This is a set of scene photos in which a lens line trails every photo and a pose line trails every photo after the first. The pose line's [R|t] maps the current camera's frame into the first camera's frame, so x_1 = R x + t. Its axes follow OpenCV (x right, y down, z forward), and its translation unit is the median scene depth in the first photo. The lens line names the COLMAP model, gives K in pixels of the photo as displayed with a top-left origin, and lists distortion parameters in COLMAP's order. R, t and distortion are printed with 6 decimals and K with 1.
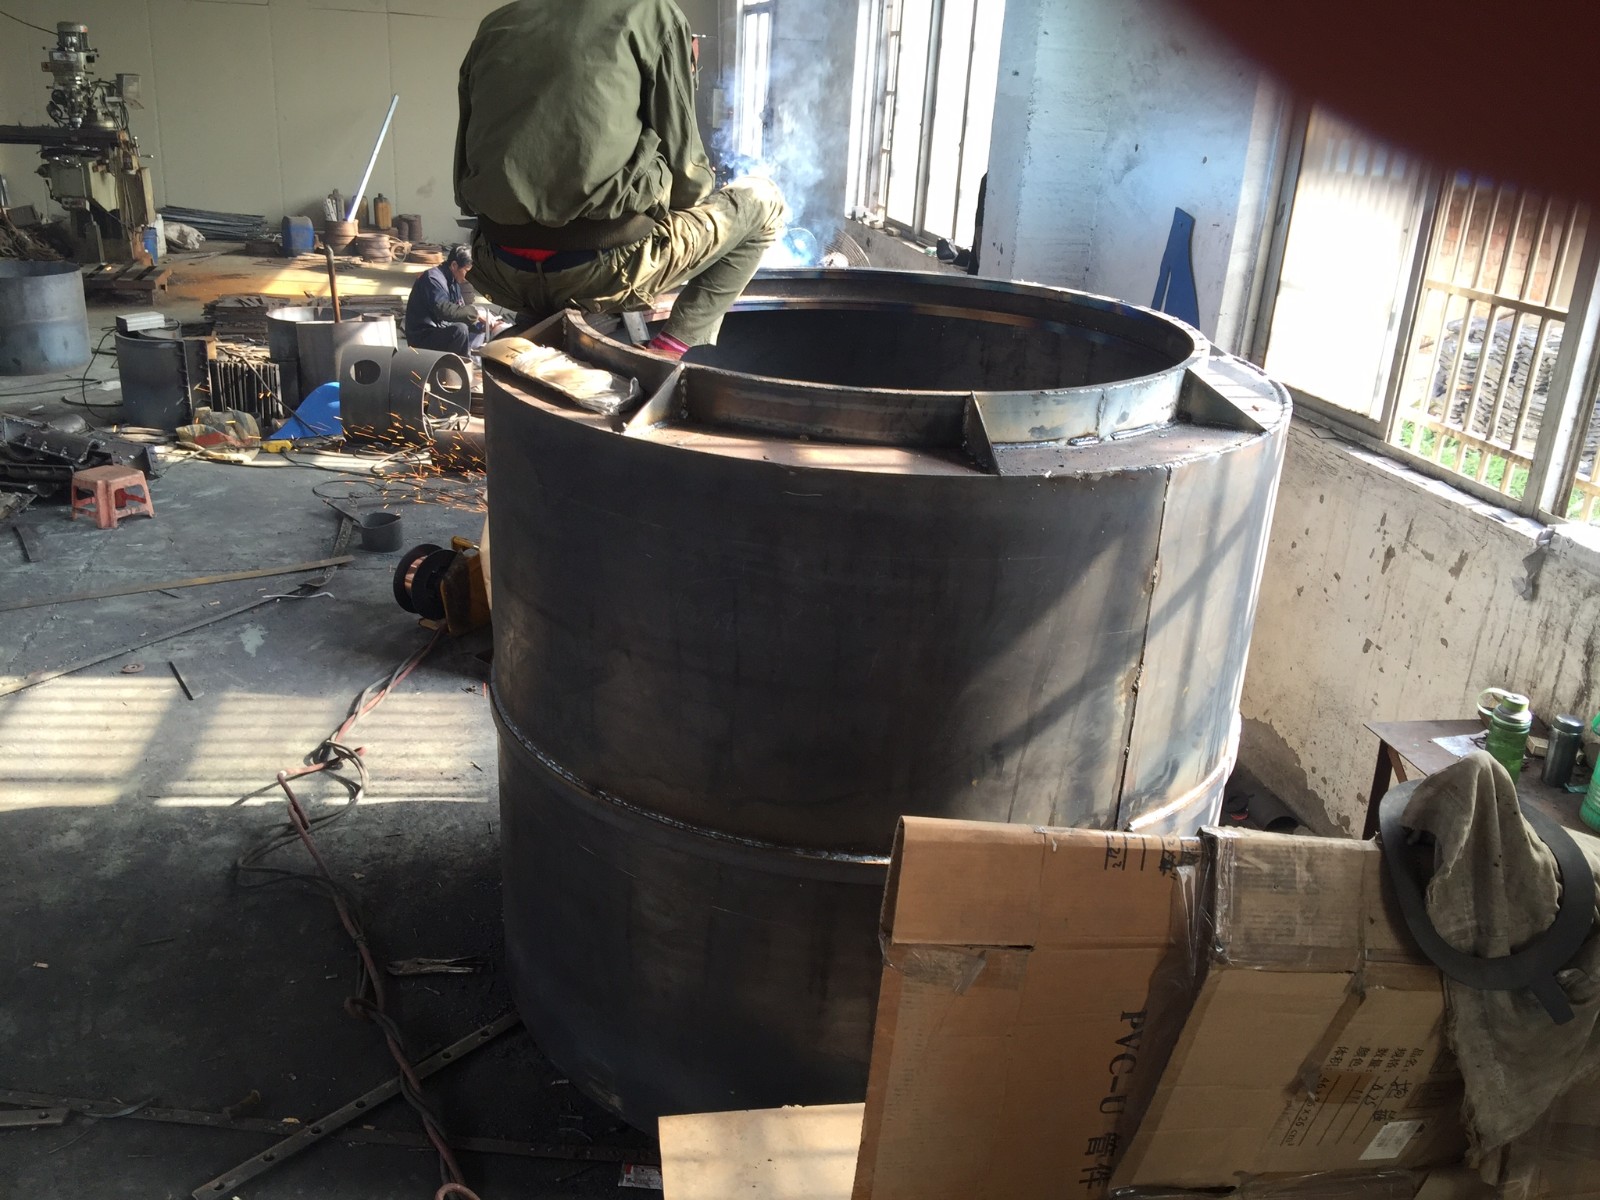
lens RADIAL K [[1412.2, 0, 800.0], [0, 1412.2, 600.0], [0, 0, 1]] dist [0.009068, 0.001368]
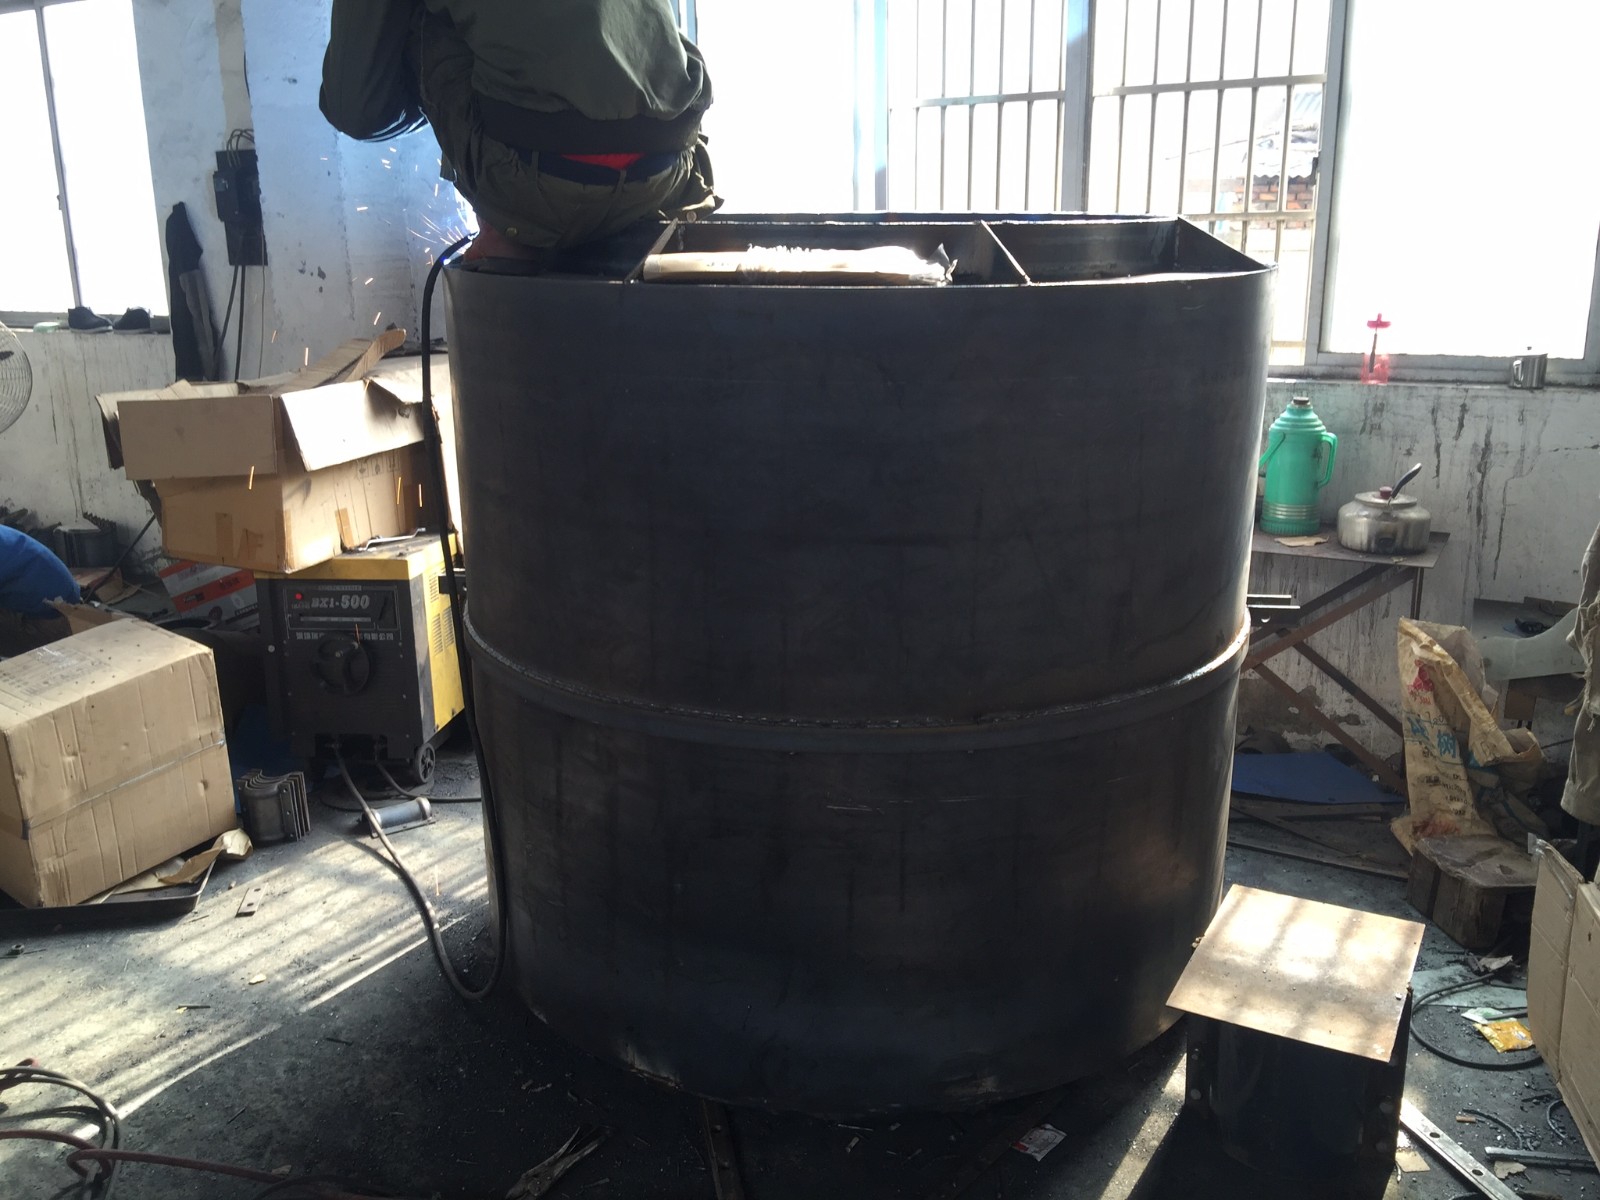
lens RADIAL K [[1412.2, 0, 800.0], [0, 1412.2, 600.0], [0, 0, 1]] dist [0.009068, 0.001368]
pose [[0.607653, -0.267935, 0.747642, -0.538201], [0.328555, 0.941850, 0.070498, -0.021632], [-0.723056, 0.202804, 0.660349, 0.302995]]
